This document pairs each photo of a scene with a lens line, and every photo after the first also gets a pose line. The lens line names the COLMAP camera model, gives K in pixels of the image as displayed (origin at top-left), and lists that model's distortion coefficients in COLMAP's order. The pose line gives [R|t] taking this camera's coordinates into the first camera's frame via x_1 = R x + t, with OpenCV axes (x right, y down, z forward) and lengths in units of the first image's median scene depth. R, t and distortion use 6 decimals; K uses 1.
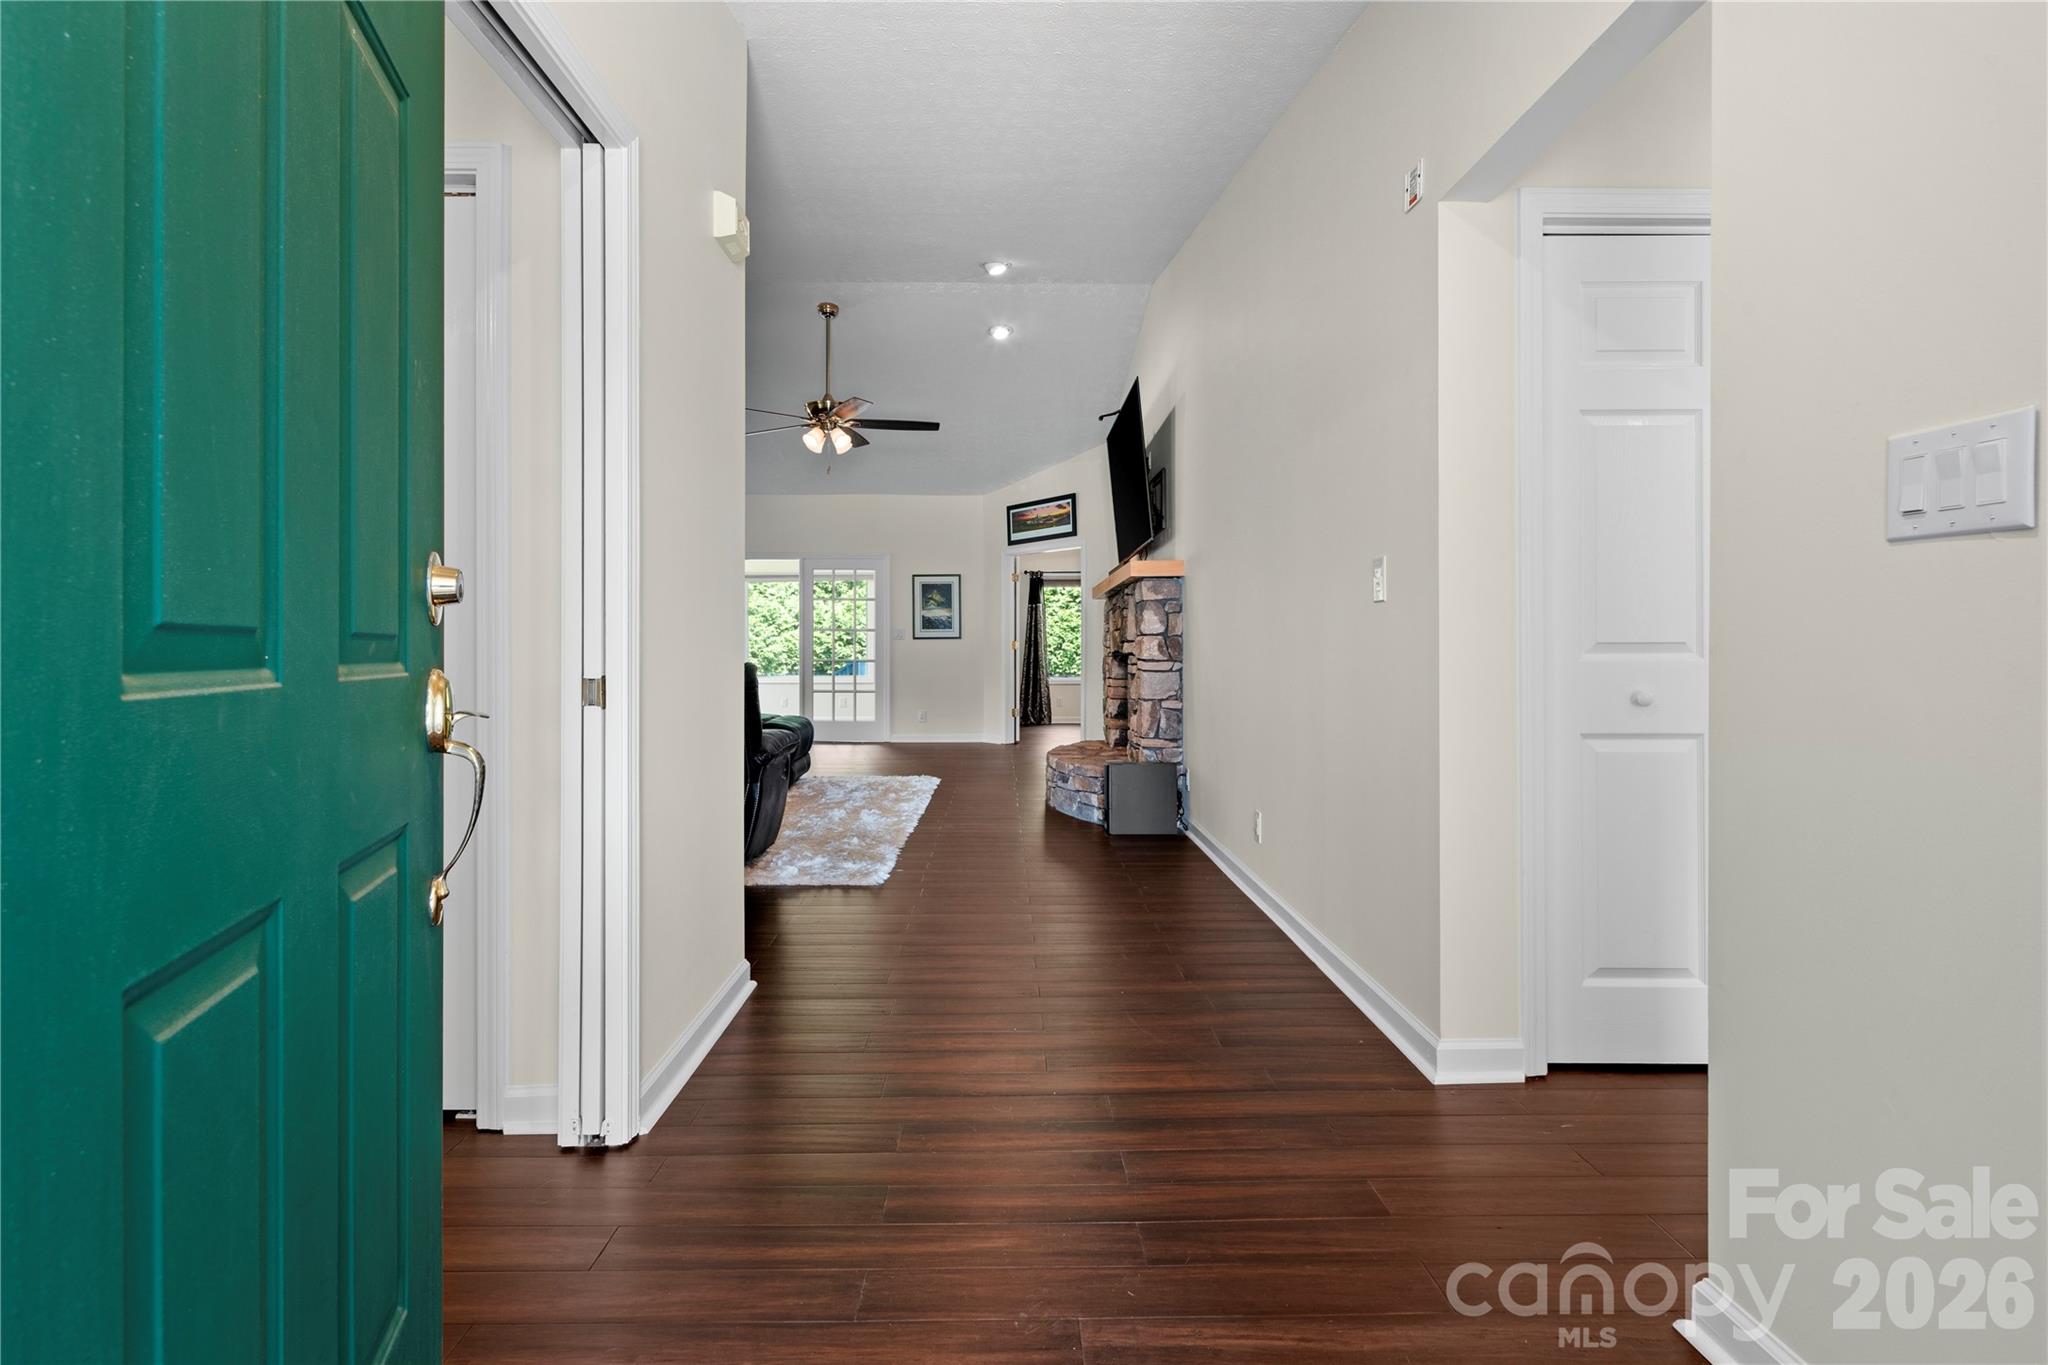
lens RADIAL K [[994.8, 0, 991.2], [0, 994.8, 649.4], [0, 0, 1]] dist [0.002258, -0.003114]
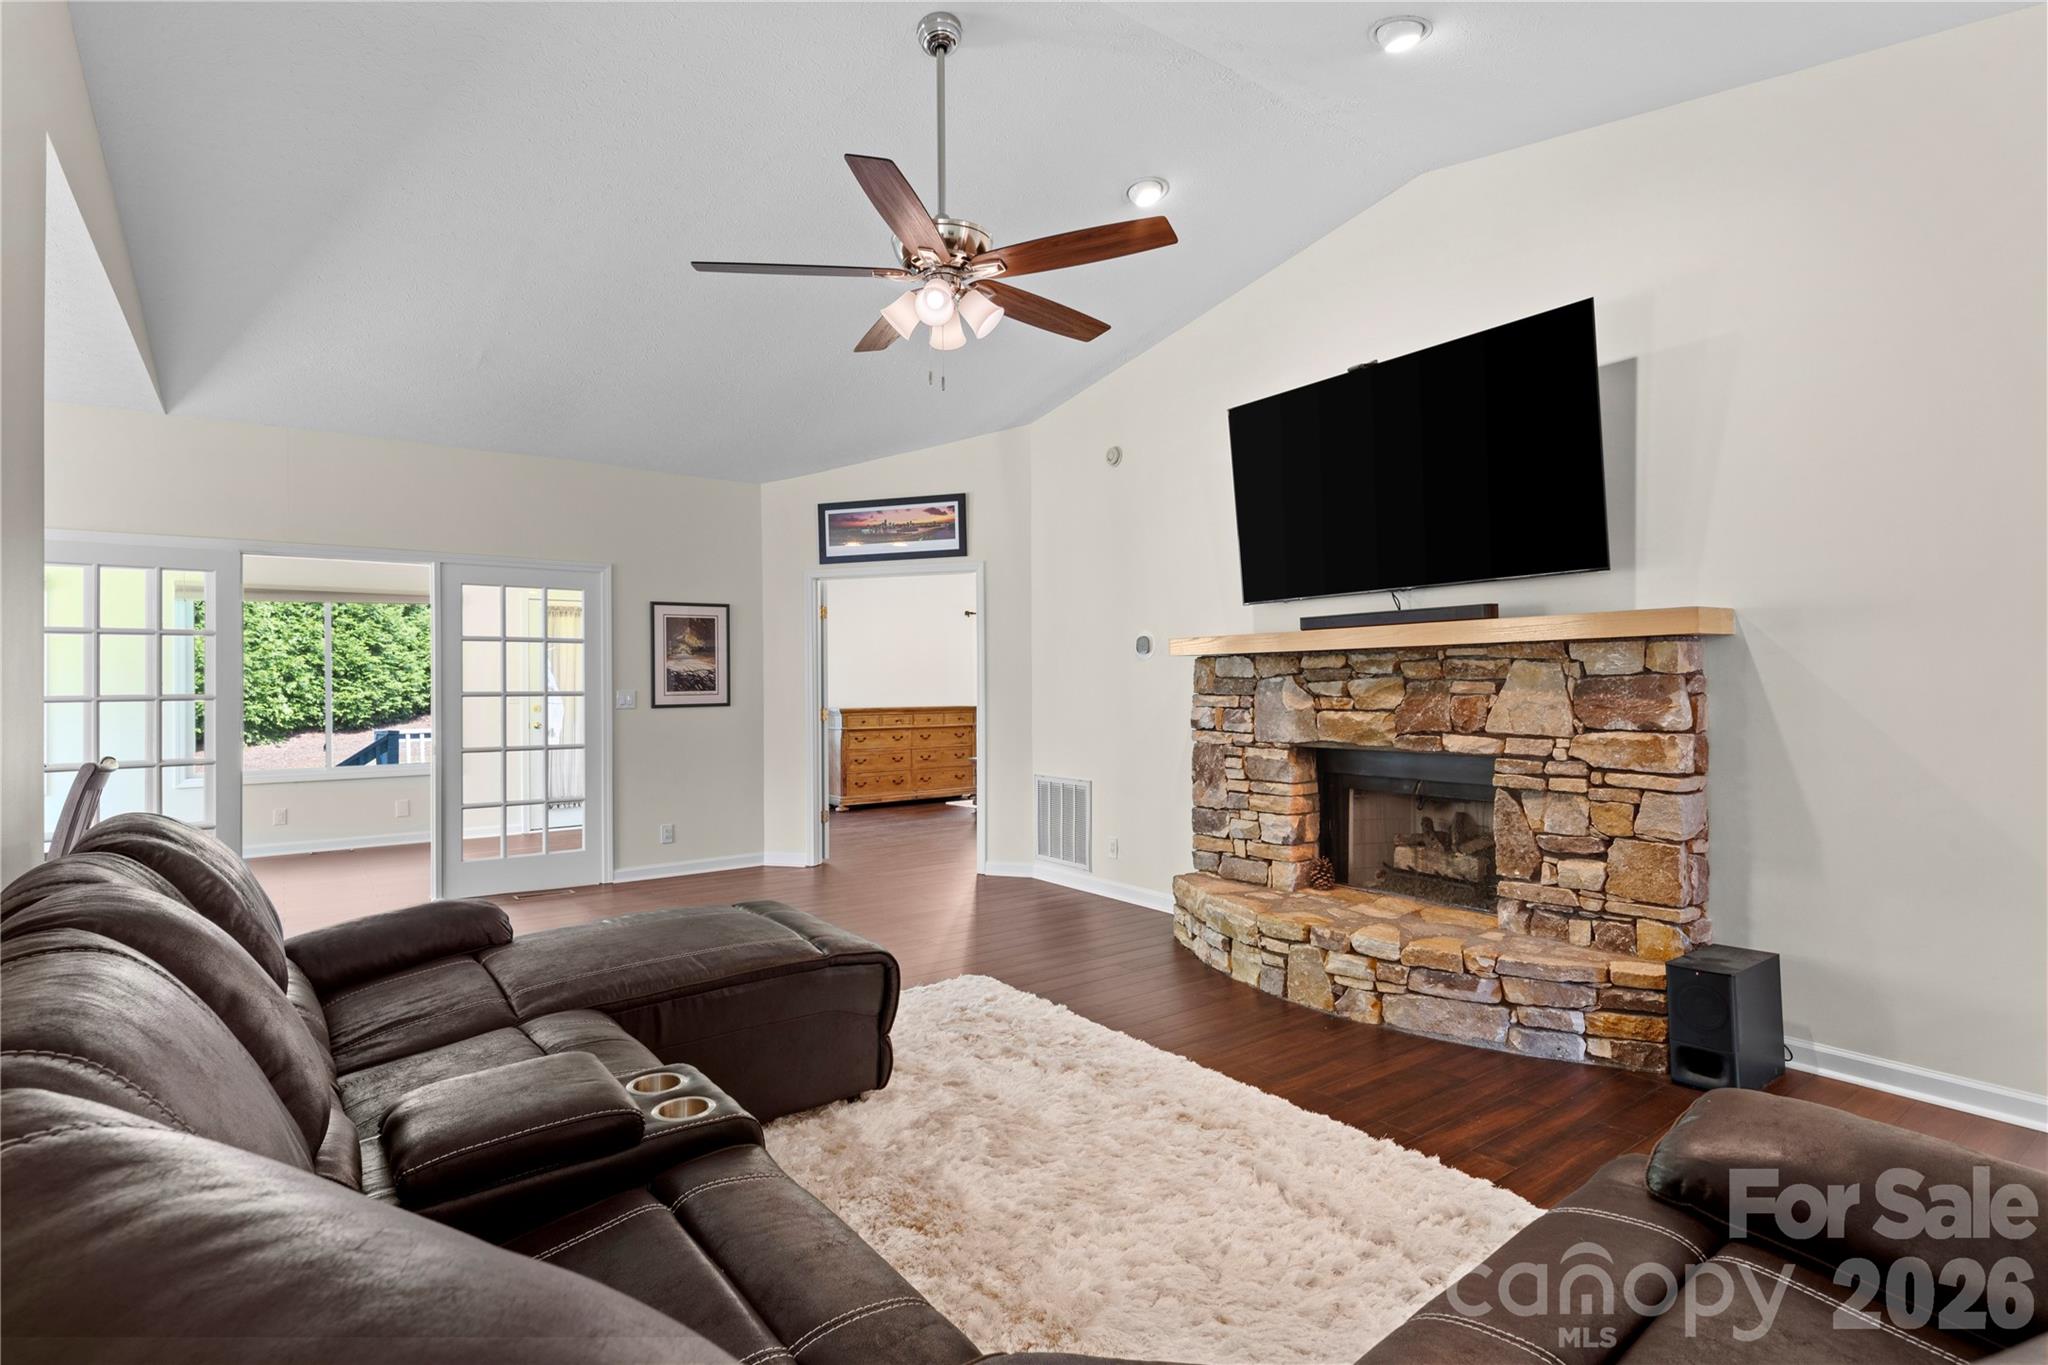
lens RADIAL K [[994.8, 0, 1006.4], [0, 994.8, 682.7], [0, 0, 1]] dist [0.002258, -0.003114]
pose [[0.807074, -0.005384, 0.590426, -0.290793], [0.006690, 0.999978, -0.000026, -0.026874], [-0.590412, 0.003970, 0.807092, 0.426558]]
